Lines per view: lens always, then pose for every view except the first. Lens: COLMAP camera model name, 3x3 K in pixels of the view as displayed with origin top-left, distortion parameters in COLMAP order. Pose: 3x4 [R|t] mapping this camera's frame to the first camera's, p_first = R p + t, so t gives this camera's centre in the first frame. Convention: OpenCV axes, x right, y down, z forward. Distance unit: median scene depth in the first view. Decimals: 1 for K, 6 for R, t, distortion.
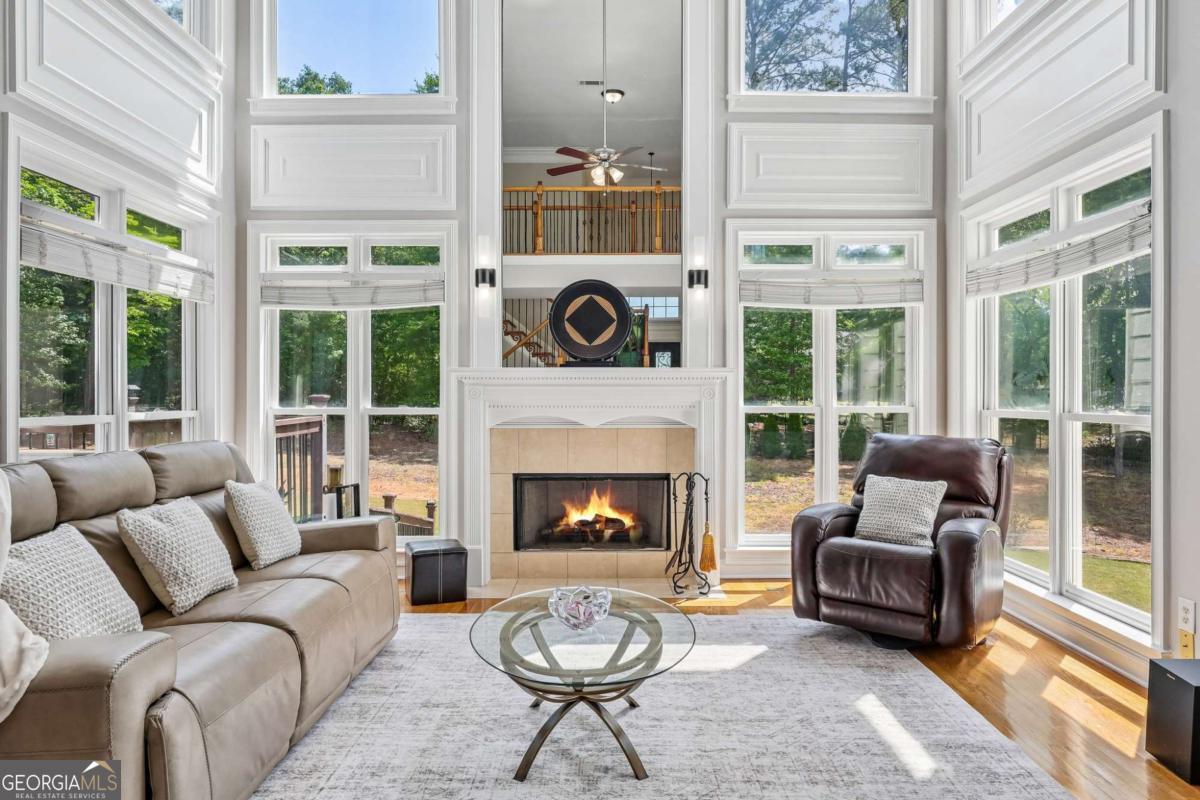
lens RADIAL K [[781.3, 0, 600.0], [0, 781.3, 400.0], [0, 0, 1]] dist [-0.002807, -0.000206]
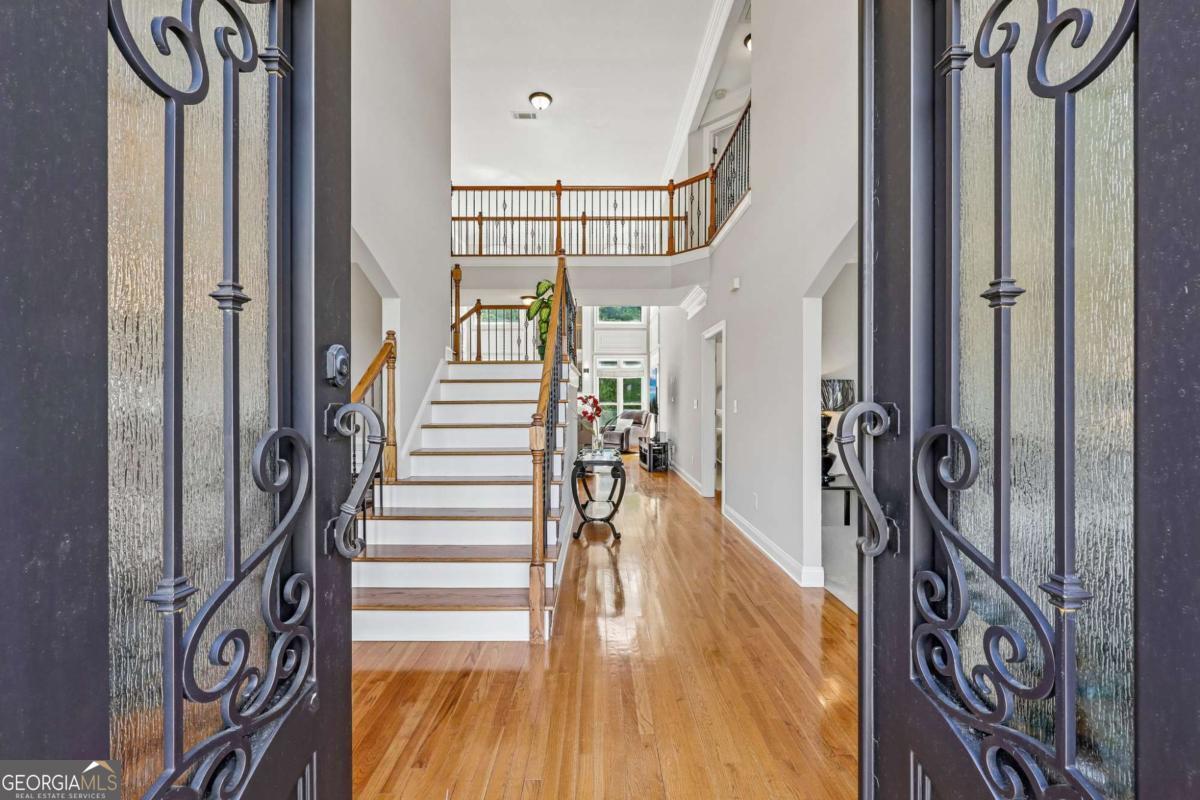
lens RADIAL K [[497.8, 0, 600.0], [0, 497.8, 400.0], [0, 0, 1]] dist [0.001002, -0.000627]
pose [[0.999878, -0.003537, 0.015196, 0.155752], [0.003676, 0.999951, -0.009179, 0.011373], [-0.015163, 0.009233, 0.999842, -1.437058]]
